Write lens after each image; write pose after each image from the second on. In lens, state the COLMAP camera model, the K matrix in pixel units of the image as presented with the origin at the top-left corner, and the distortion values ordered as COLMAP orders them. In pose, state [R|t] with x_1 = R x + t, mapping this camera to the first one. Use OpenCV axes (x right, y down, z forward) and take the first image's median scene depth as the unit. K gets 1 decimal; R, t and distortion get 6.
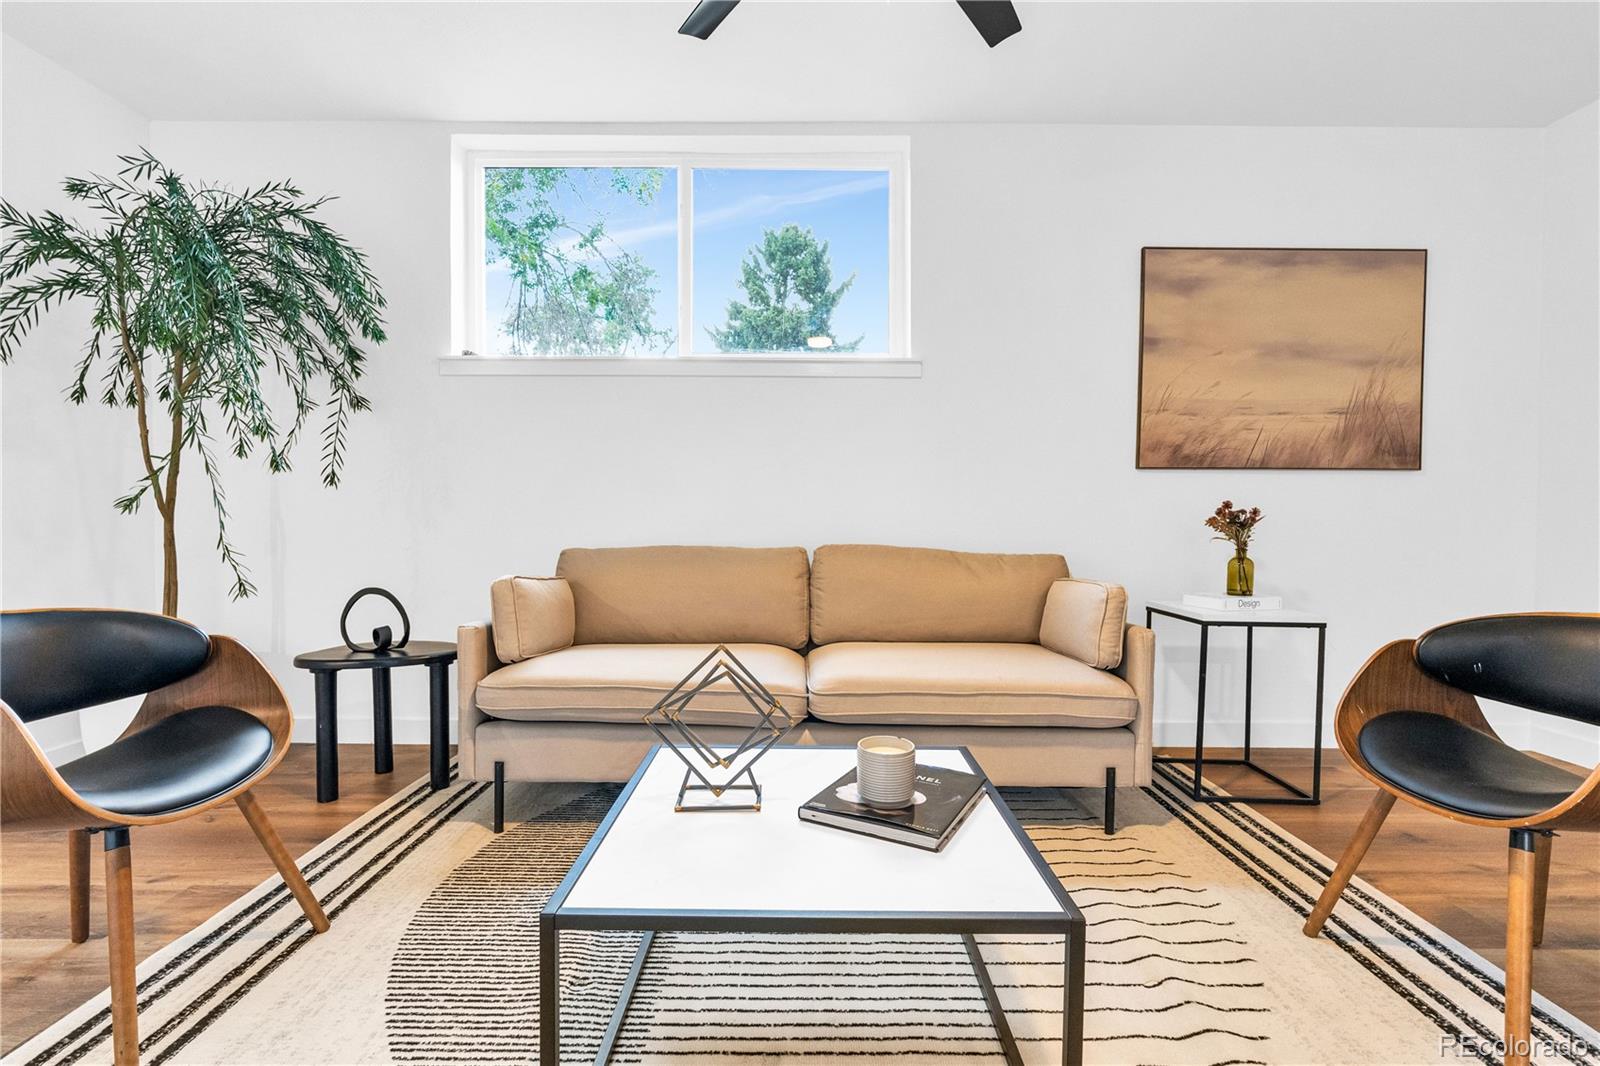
lens RADIAL K [[732.4, 0, 807.4], [0, 732.4, 533.8], [0, 0, 1]] dist [-0.006530, 0.000490]
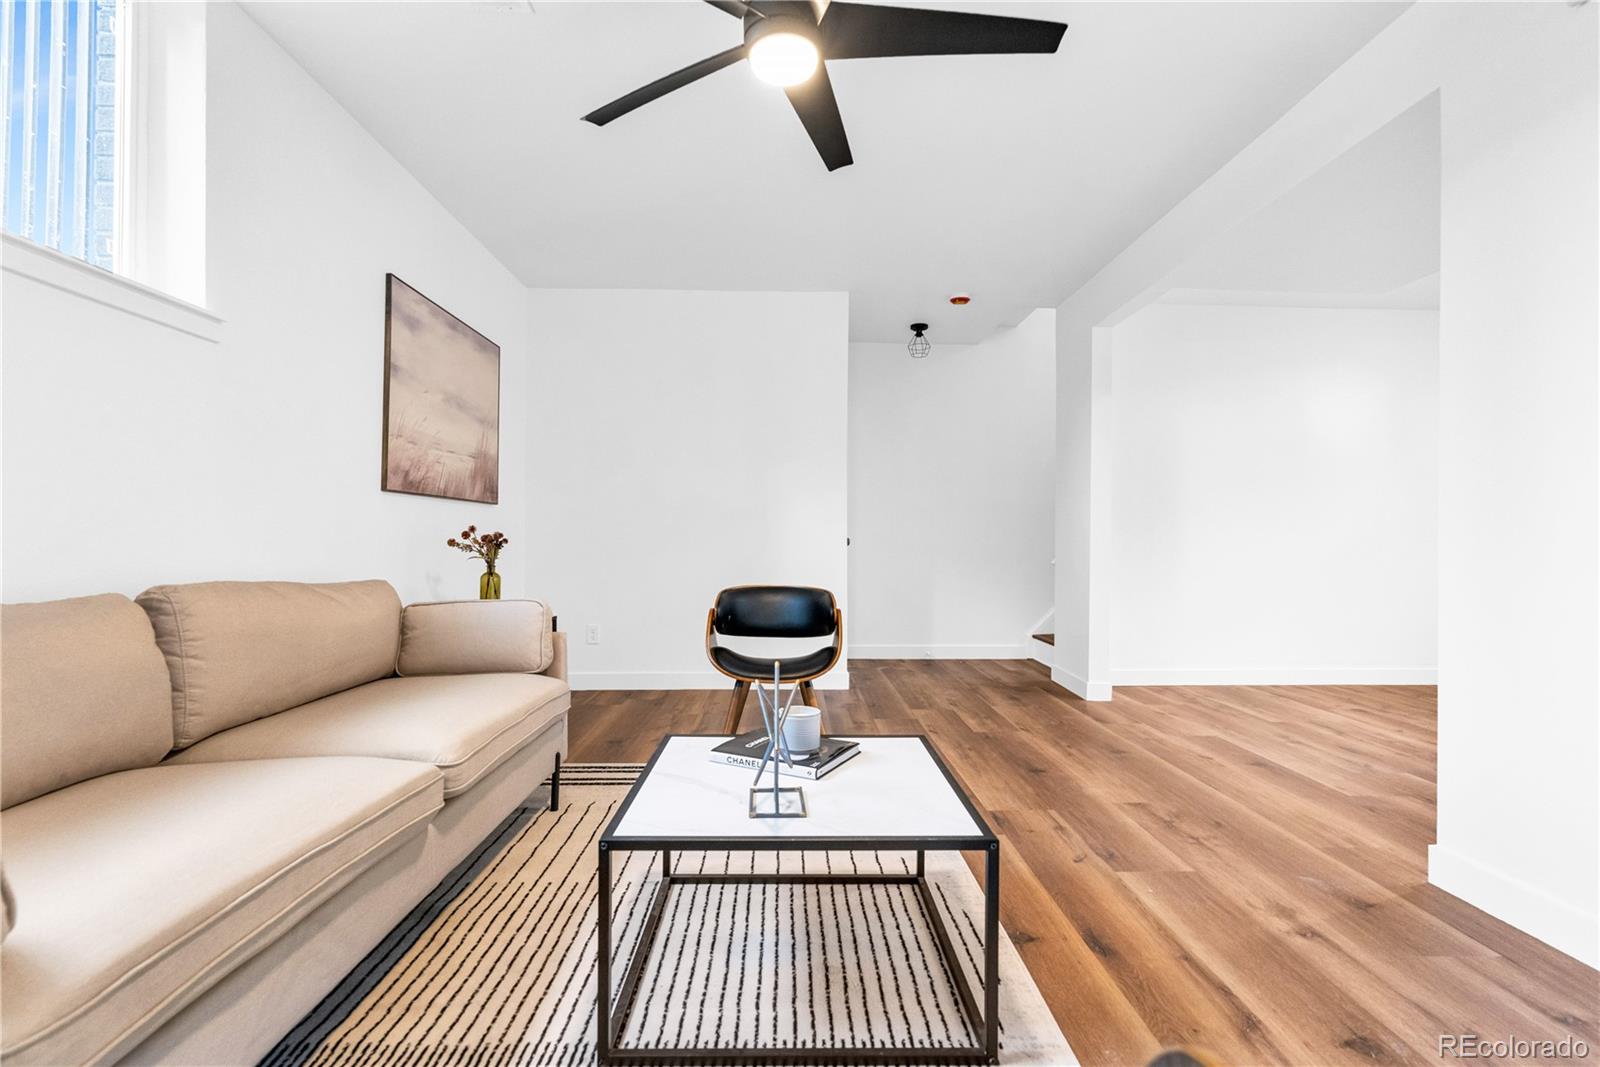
lens RADIAL K [[736.2, 0, 800.7], [0, 736.2, 538.5], [0, 0, 1]] dist [-0.010789, 0.001723]
pose [[-0.024631, -0.003368, 0.999691, -0.616633], [0.017292, 0.999843, 0.003795, -0.019233], [-0.999547, 0.017380, -0.024569, 0.497758]]
